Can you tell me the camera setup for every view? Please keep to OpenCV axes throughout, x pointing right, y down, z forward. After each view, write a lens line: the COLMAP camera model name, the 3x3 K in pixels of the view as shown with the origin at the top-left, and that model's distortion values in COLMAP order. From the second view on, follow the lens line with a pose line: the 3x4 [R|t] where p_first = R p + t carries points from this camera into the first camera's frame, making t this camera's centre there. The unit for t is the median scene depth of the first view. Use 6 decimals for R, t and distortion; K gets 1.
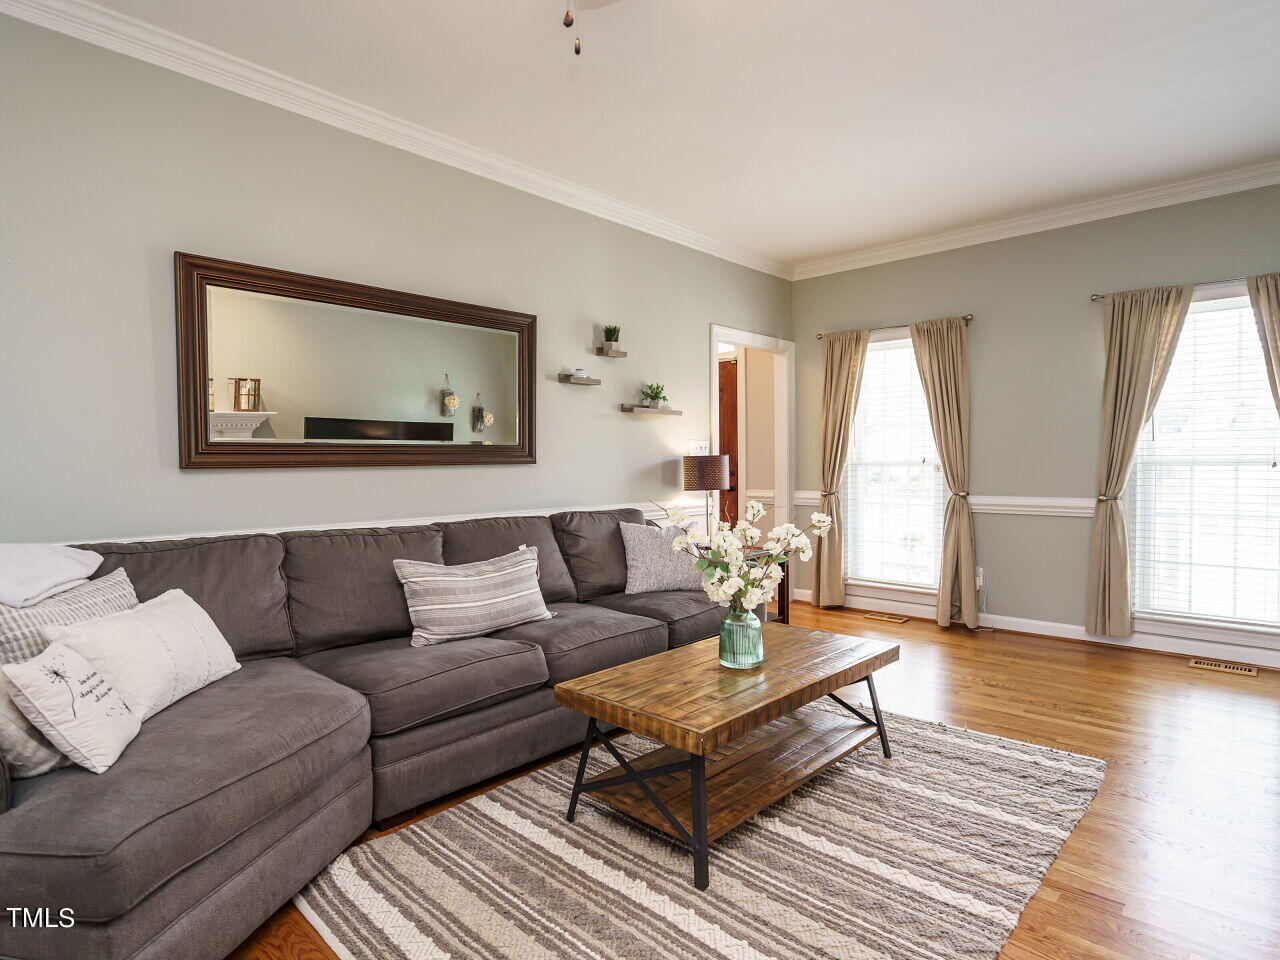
lens RADIAL K [[706.5, 0, 629.2], [0, 706.5, 484.6], [0, 0, 1]] dist [-0.012705, 0.006865]
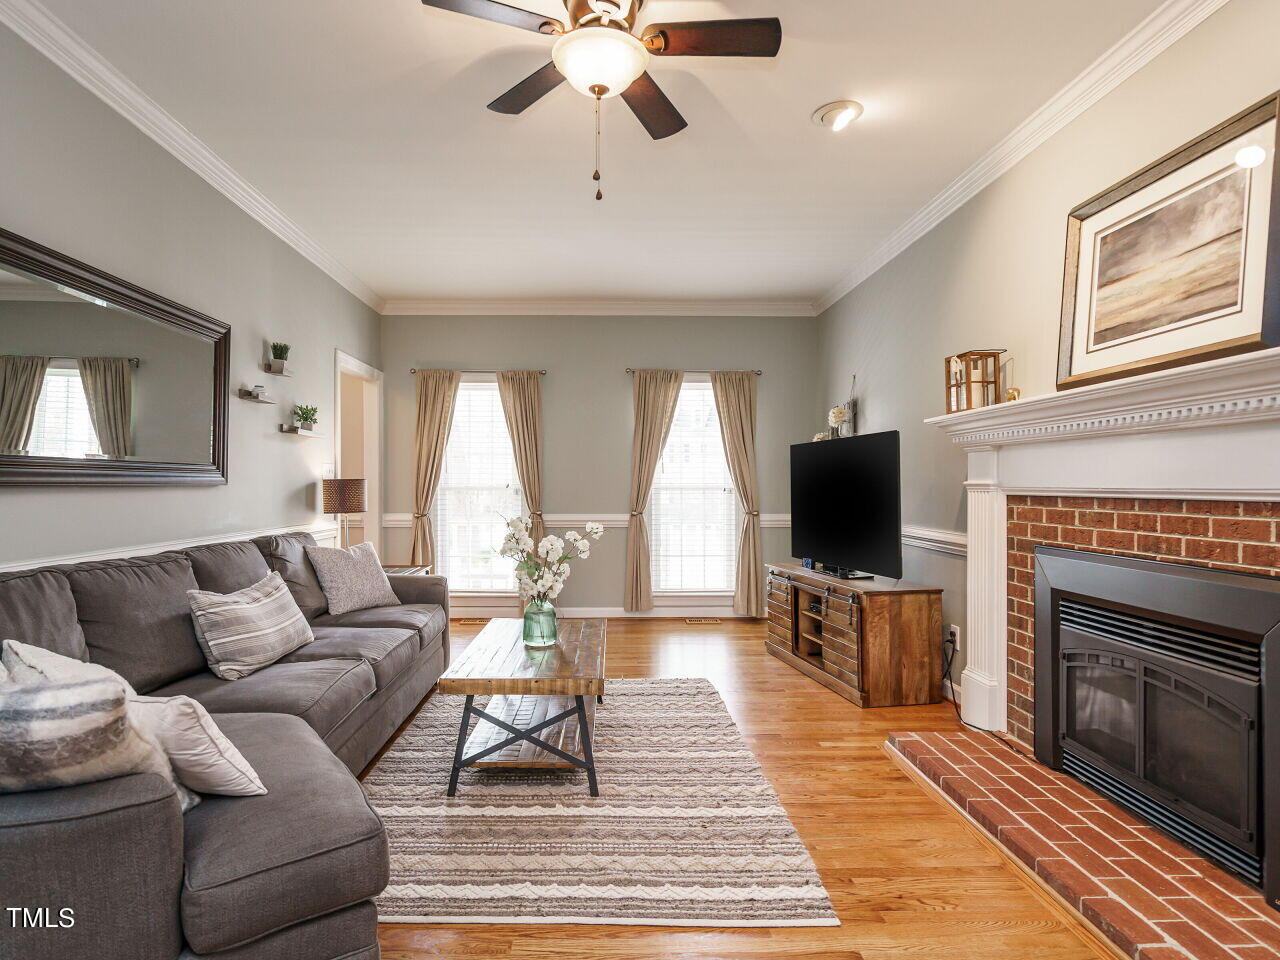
lens RADIAL K [[743.2, 0, 600.5], [0, 743.2, 490.4], [0, 0, 1]] dist [-0.005763, 0.002080]
pose [[0.725595, 0.003871, 0.688111, -0.404745], [0.016455, 0.999601, -0.022975, 0.006549], [-0.687925, 0.027993, 0.725242, -0.031156]]
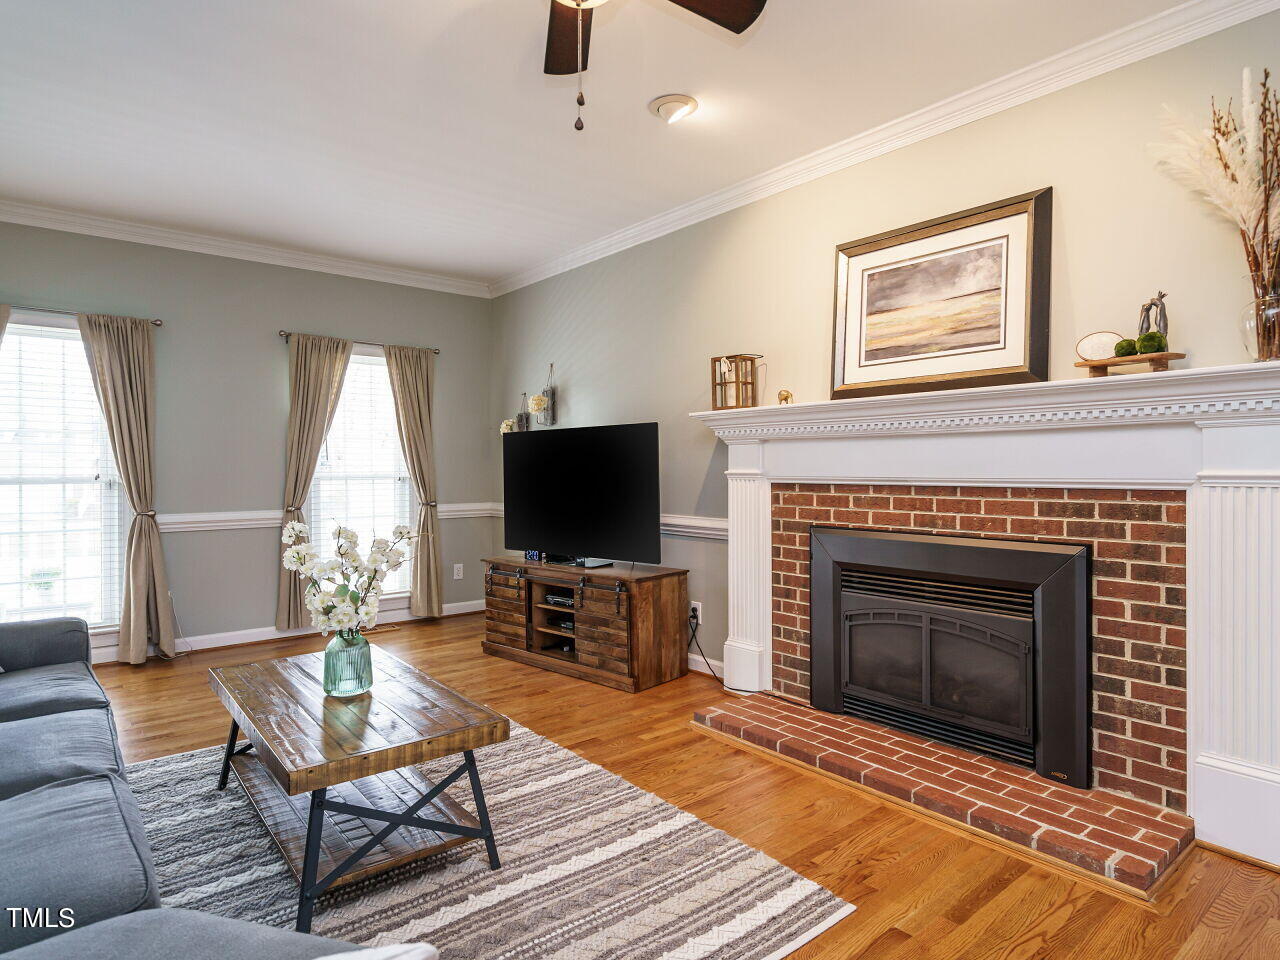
lens RADIAL K [[743.2, 0, 653.0], [0, 743.2, 471.3], [0, 0, 1]] dist [-0.005763, 0.002080]
pose [[0.120199, 0.004131, 0.992741, -0.465219], [0.035696, 0.999327, -0.008481, -0.010989], [-0.992108, 0.036457, 0.119971, 0.273254]]
